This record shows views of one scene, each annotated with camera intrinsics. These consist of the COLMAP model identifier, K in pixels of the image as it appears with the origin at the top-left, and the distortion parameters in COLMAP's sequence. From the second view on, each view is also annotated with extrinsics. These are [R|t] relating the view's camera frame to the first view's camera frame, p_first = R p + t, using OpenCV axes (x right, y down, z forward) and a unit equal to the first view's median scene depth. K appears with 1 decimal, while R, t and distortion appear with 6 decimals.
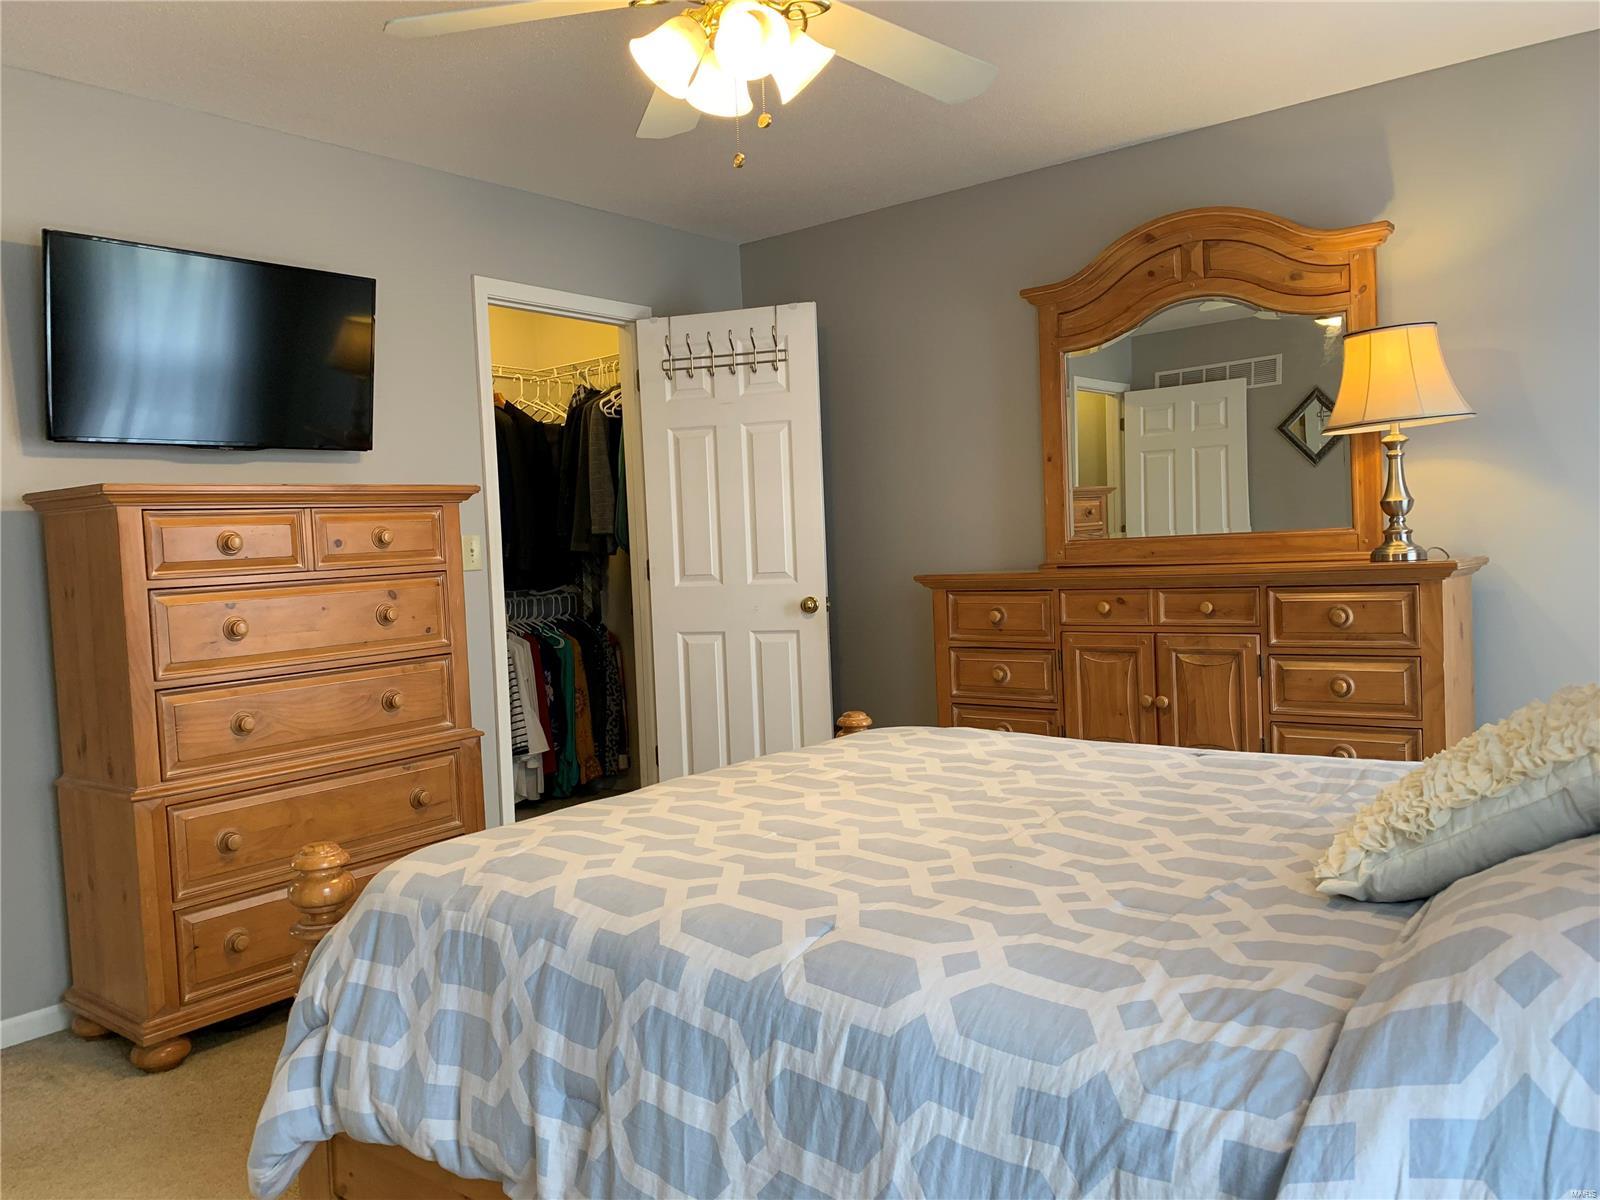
lens RADIAL K [[1205.3, 0, 790.2], [0, 1205.3, 597.4], [0, 0, 1]] dist [0.089605, -0.129833]
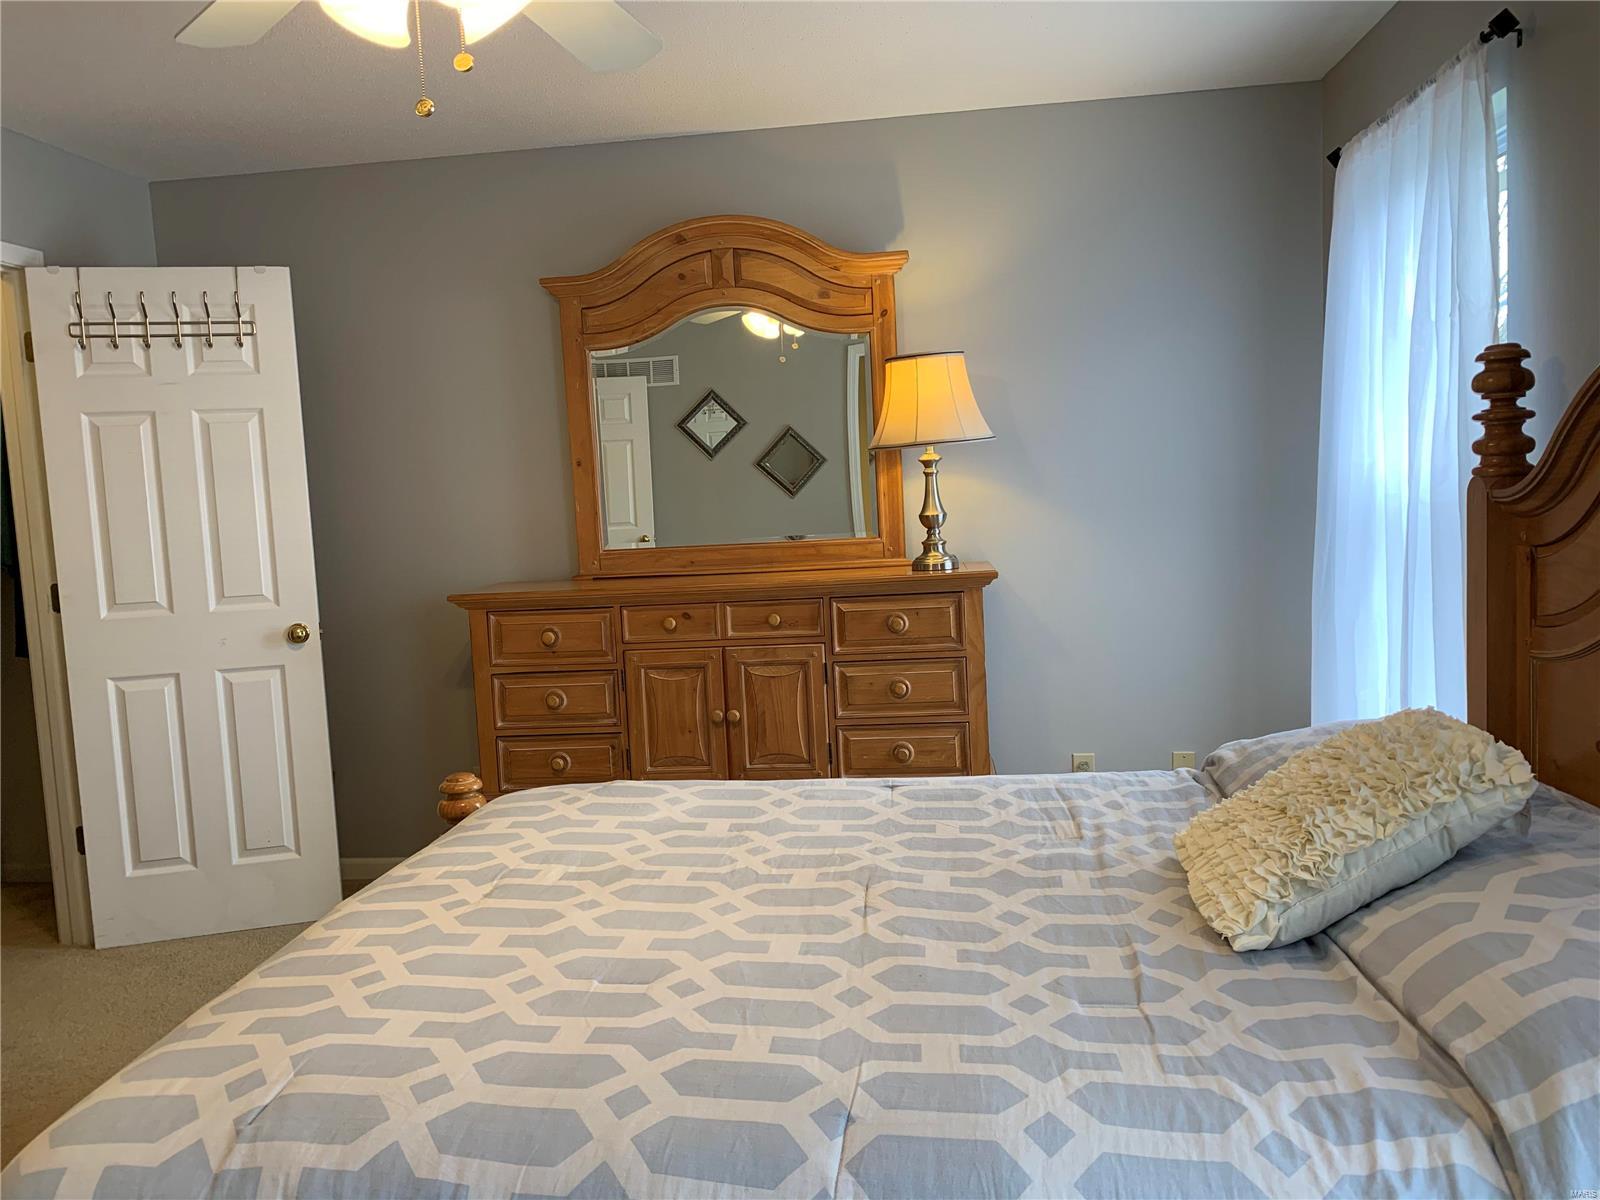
lens RADIAL K [[1205.3, 0, 790.2], [0, 1205.3, 597.4], [0, 0, 1]] dist [0.089605, -0.129833]
pose [[0.851716, -0.047882, 0.521811, -0.170796], [0.036762, 0.998823, 0.031649, -0.042044], [-0.522712, -0.007774, 0.852474, 0.142634]]
